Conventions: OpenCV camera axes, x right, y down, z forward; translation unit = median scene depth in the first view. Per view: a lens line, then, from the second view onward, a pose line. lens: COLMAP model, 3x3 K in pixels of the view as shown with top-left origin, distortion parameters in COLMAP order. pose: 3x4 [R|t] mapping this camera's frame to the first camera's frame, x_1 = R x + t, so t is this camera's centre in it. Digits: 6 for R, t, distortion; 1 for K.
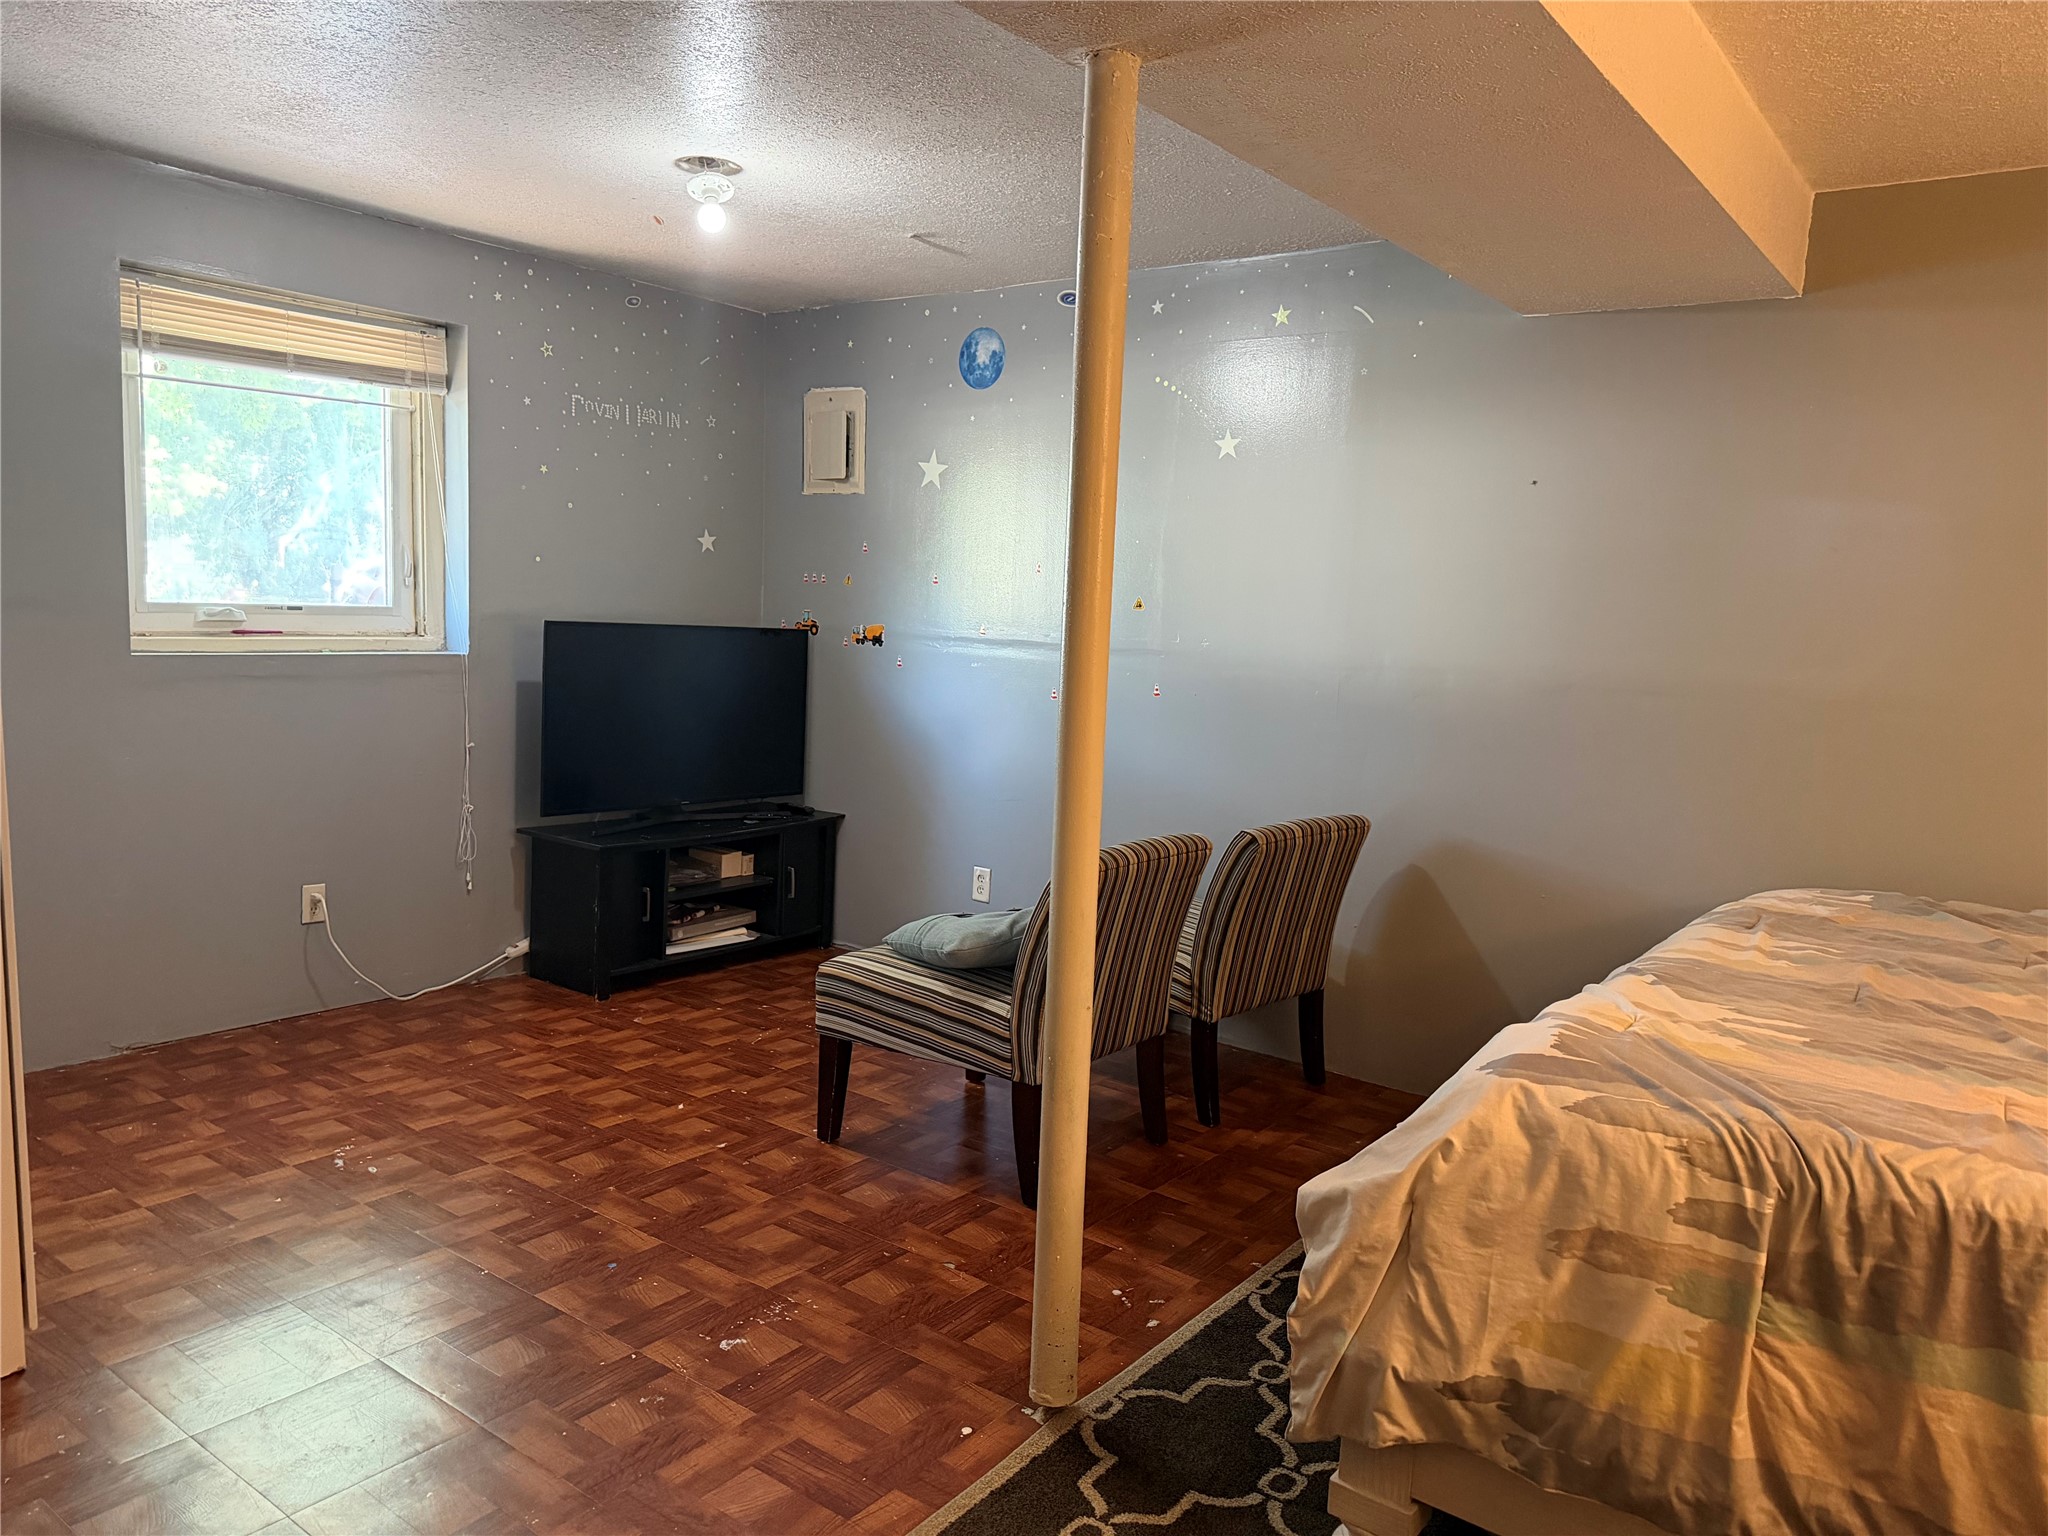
lens RADIAL K [[1467.1, 0, 1036.3], [0, 1467.1, 780.6], [0, 0, 1]] dist [0.038581, -0.014464]
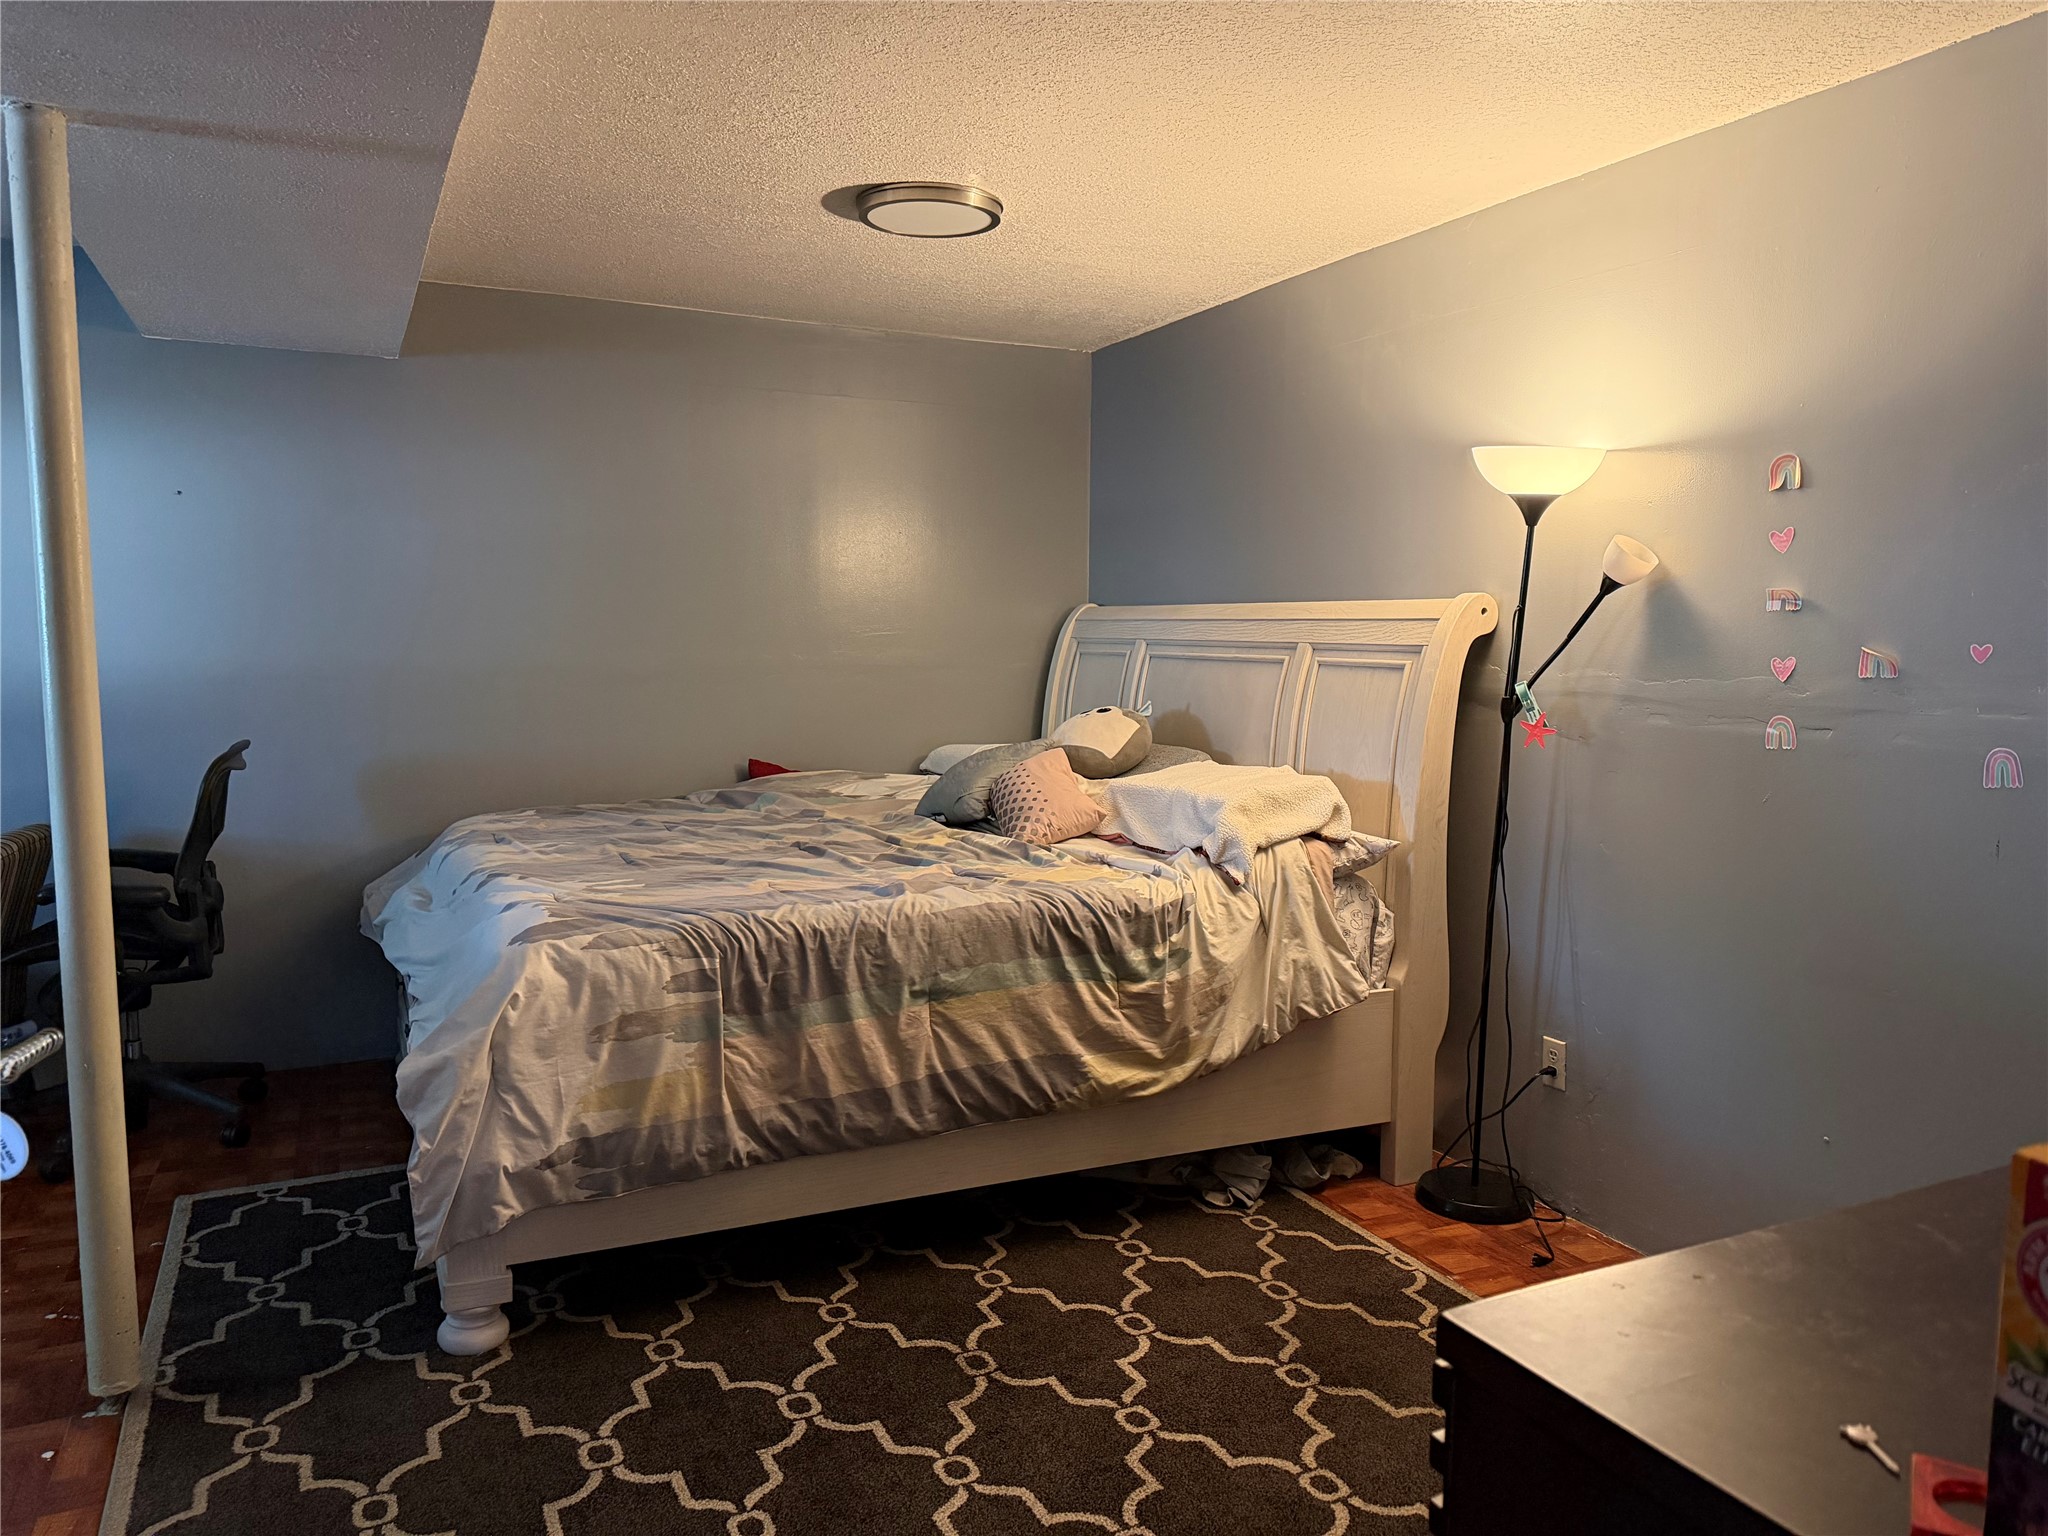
lens RADIAL K [[1467.1, 0, 1025.8], [0, 1467.1, 757.4], [0, 0, 1]] dist [0.038581, -0.014464]
pose [[0.478109, -0.119764, 0.870097, -0.696321], [0.125199, 0.989836, 0.067451, -0.013014], [-0.869331, 0.076686, 0.488244, -0.126662]]
